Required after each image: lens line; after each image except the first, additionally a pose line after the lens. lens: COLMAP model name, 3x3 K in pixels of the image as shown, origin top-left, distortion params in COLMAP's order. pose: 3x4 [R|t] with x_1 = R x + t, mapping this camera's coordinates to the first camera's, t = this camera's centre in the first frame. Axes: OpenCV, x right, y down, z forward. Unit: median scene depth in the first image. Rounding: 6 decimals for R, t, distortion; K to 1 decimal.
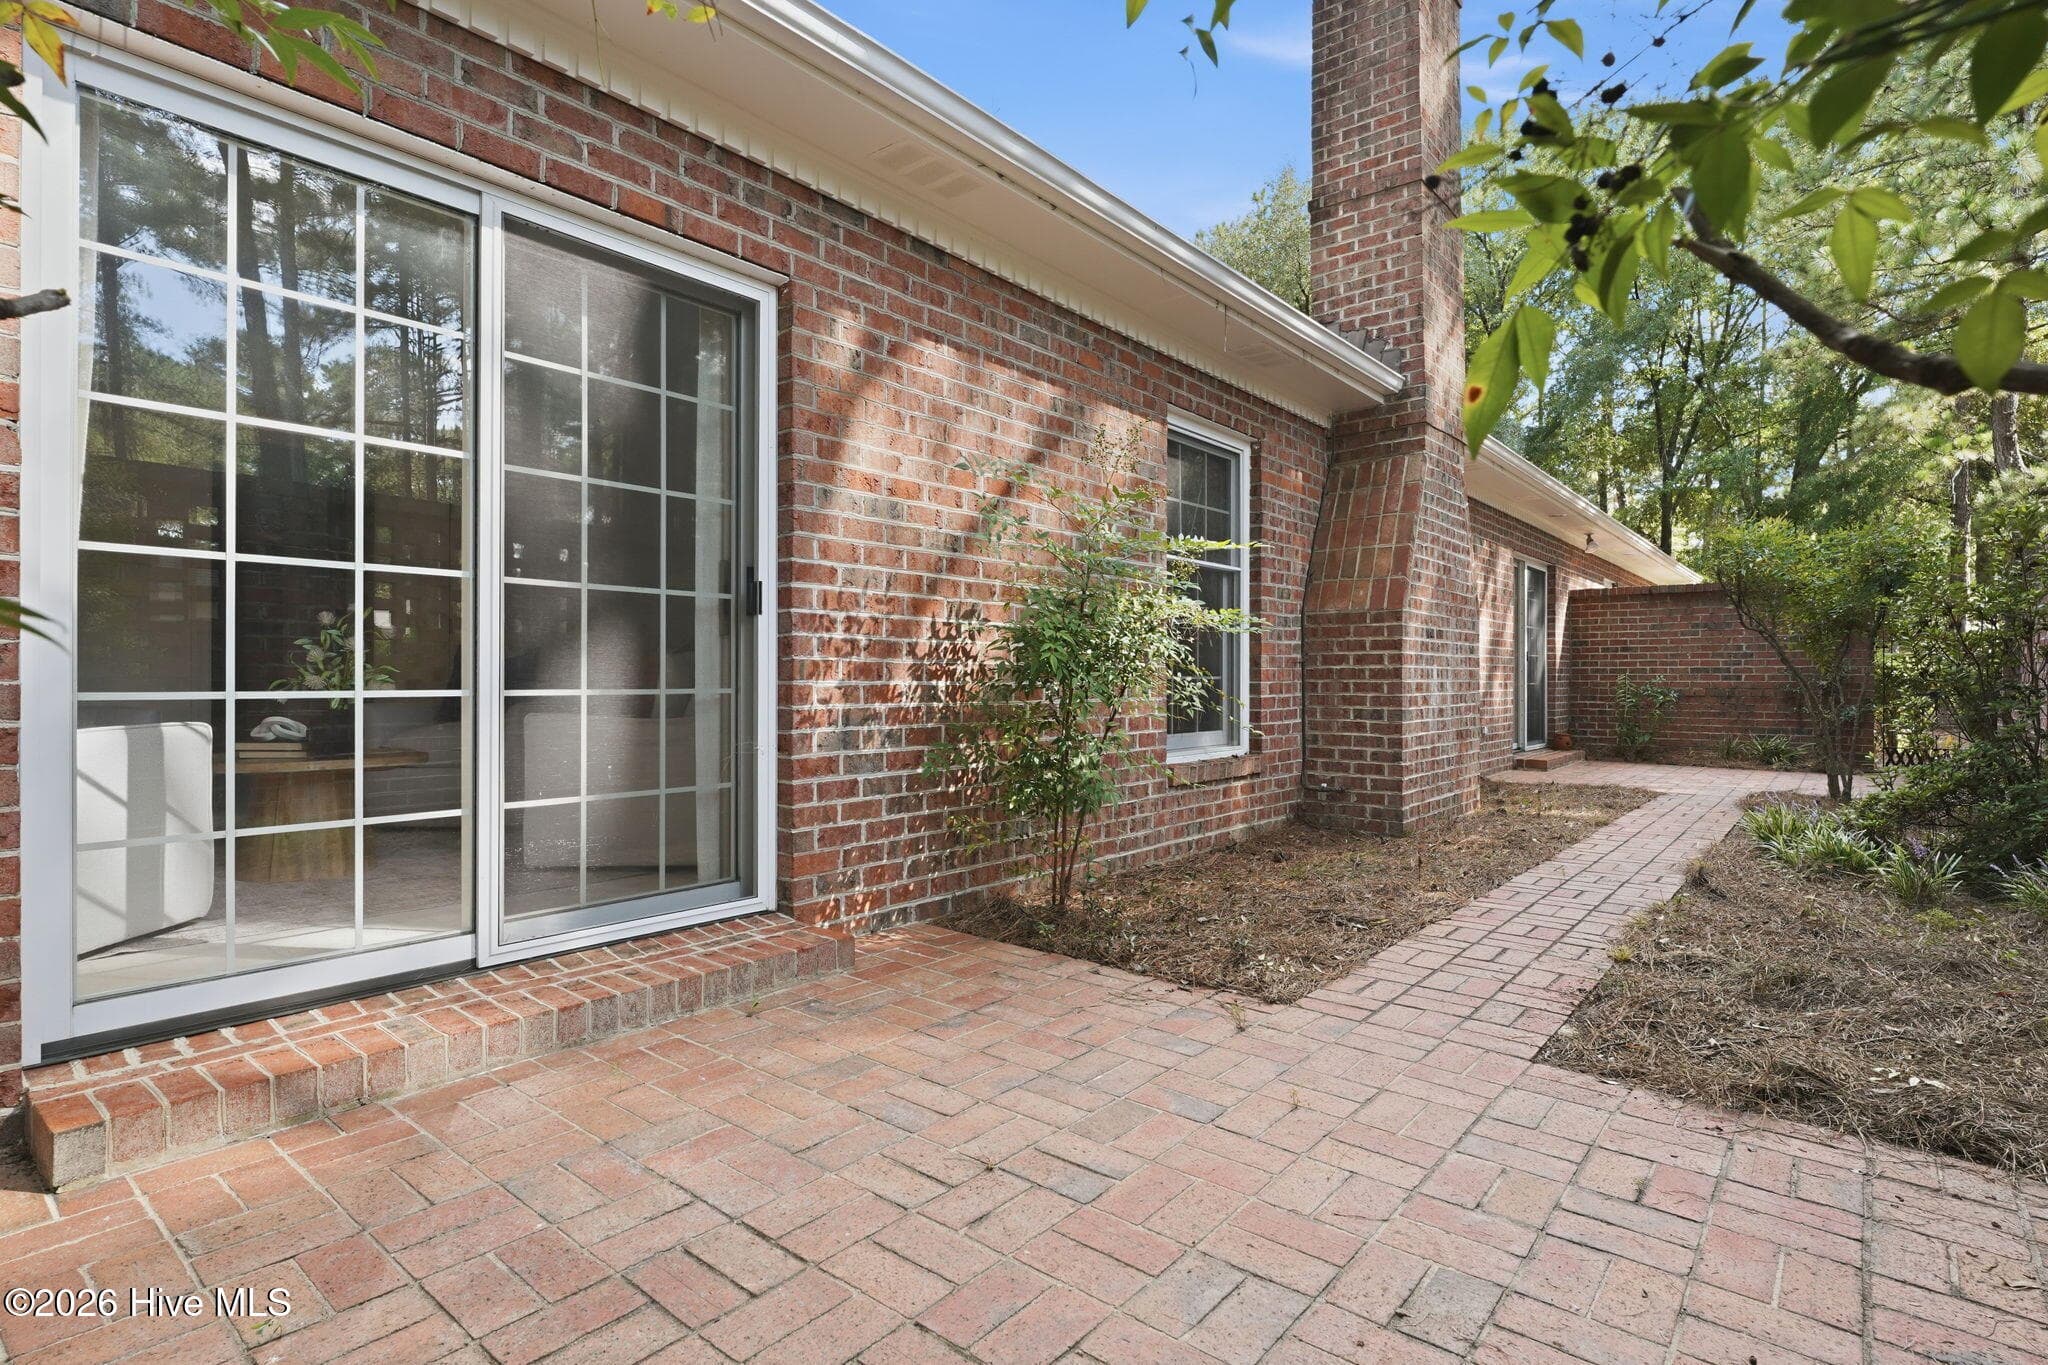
lens RADIAL K [[1027.9, 0, 1023.9], [0, 1027.9, 679.1], [0, 0, 1]] dist [0.000823, 0.000210]
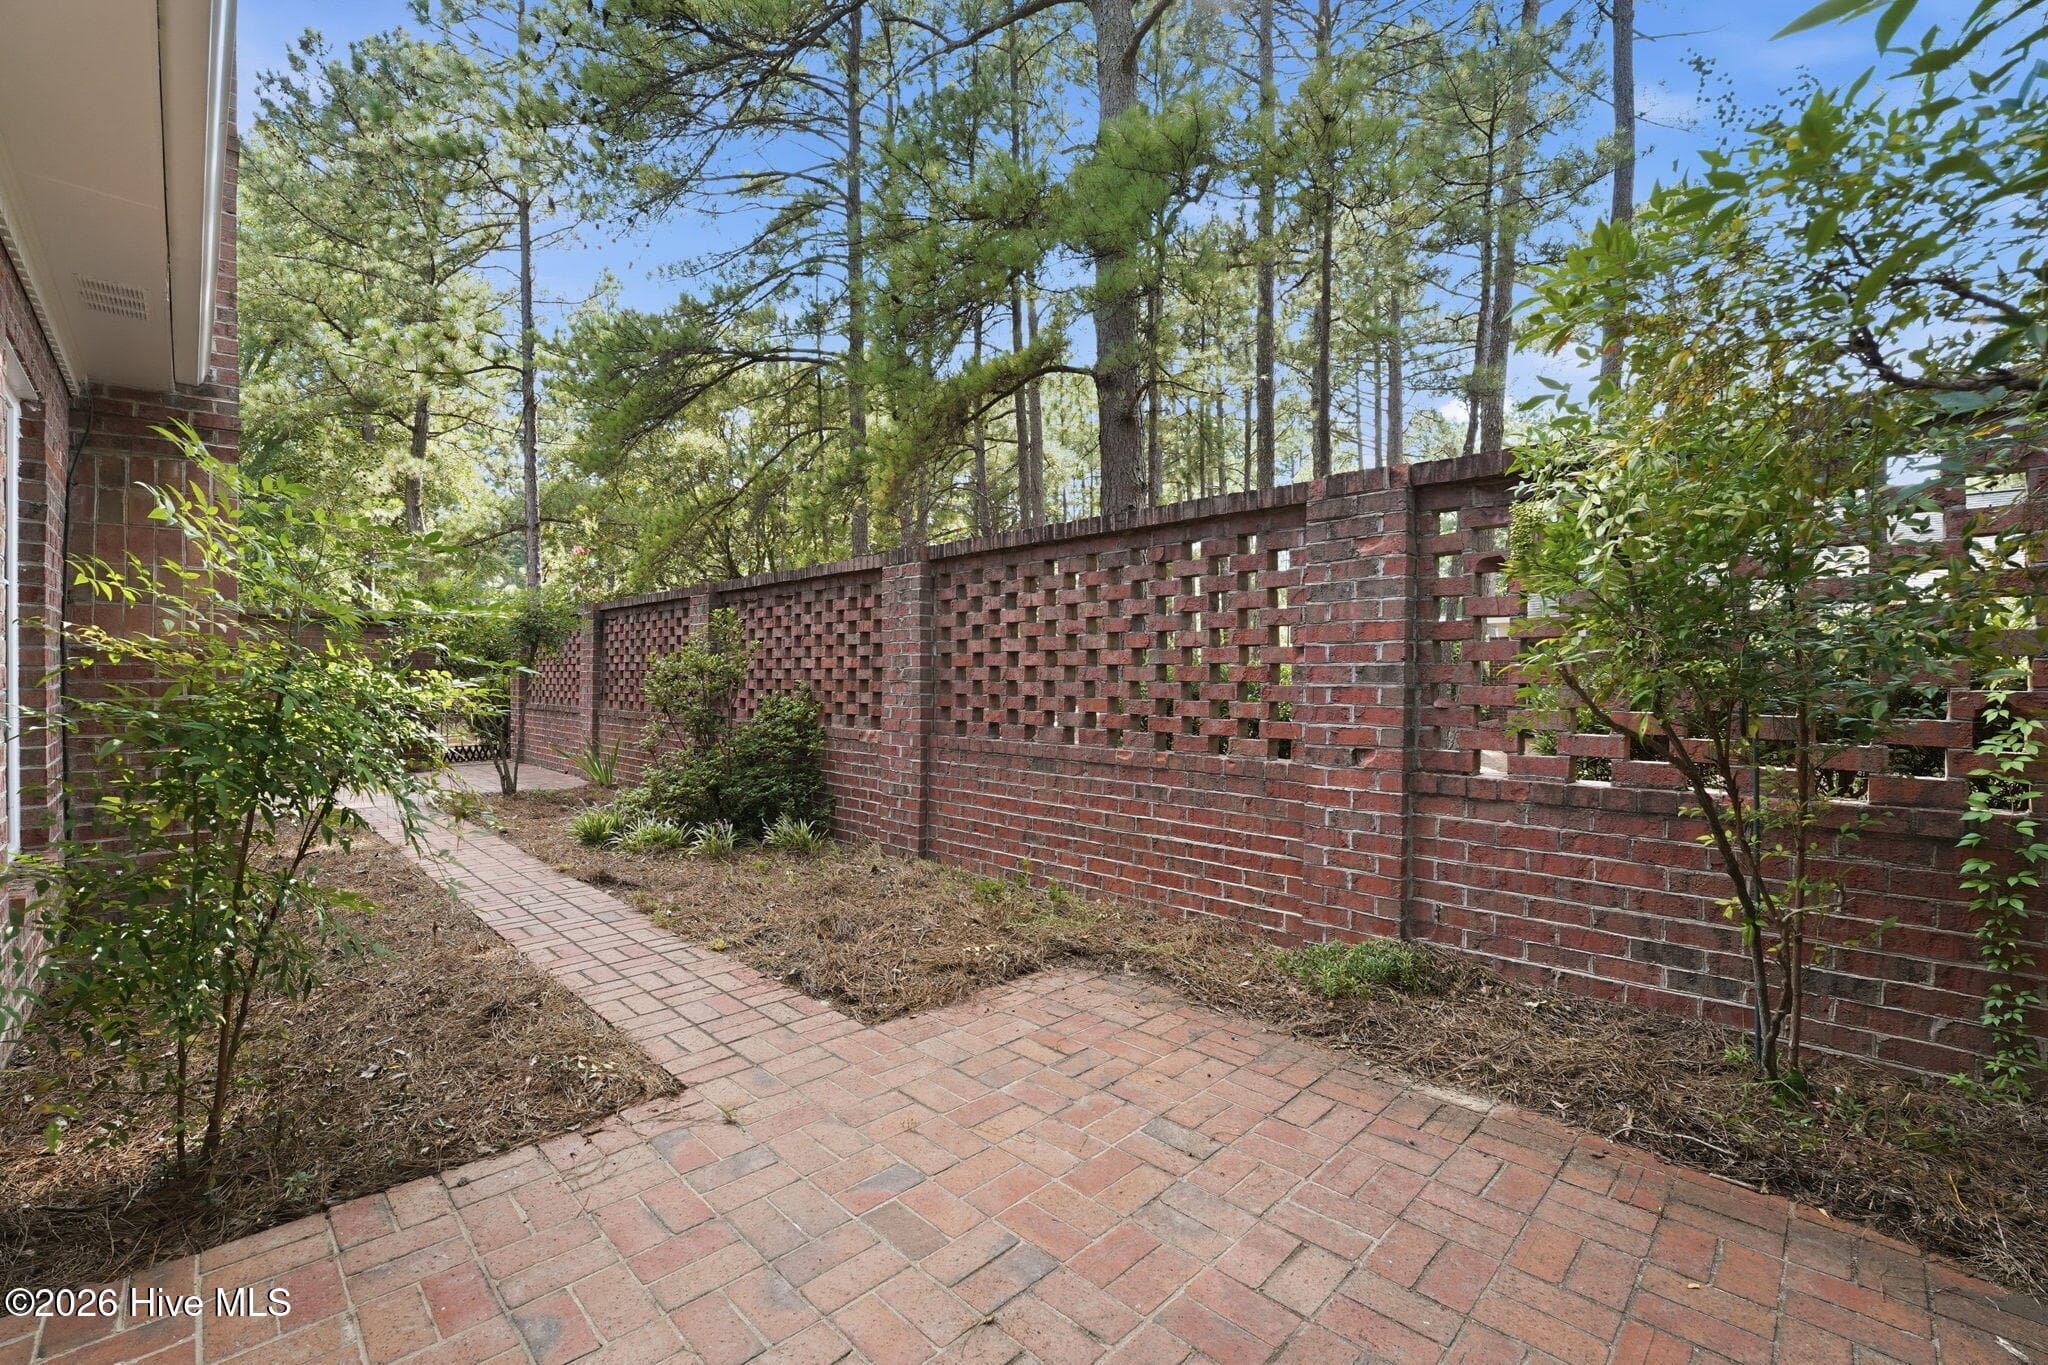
lens RADIAL K [[855.3, 0, 1016.8], [0, 855.3, 675.3], [0, 0, 1]] dist [-0.018002, -0.000035]
pose [[0.100376, -0.001066, 0.994949, -0.531725], [0.000098, 0.999999, 0.001062, -0.091175], [-0.994950, -0.000010, 0.100376, 0.568345]]
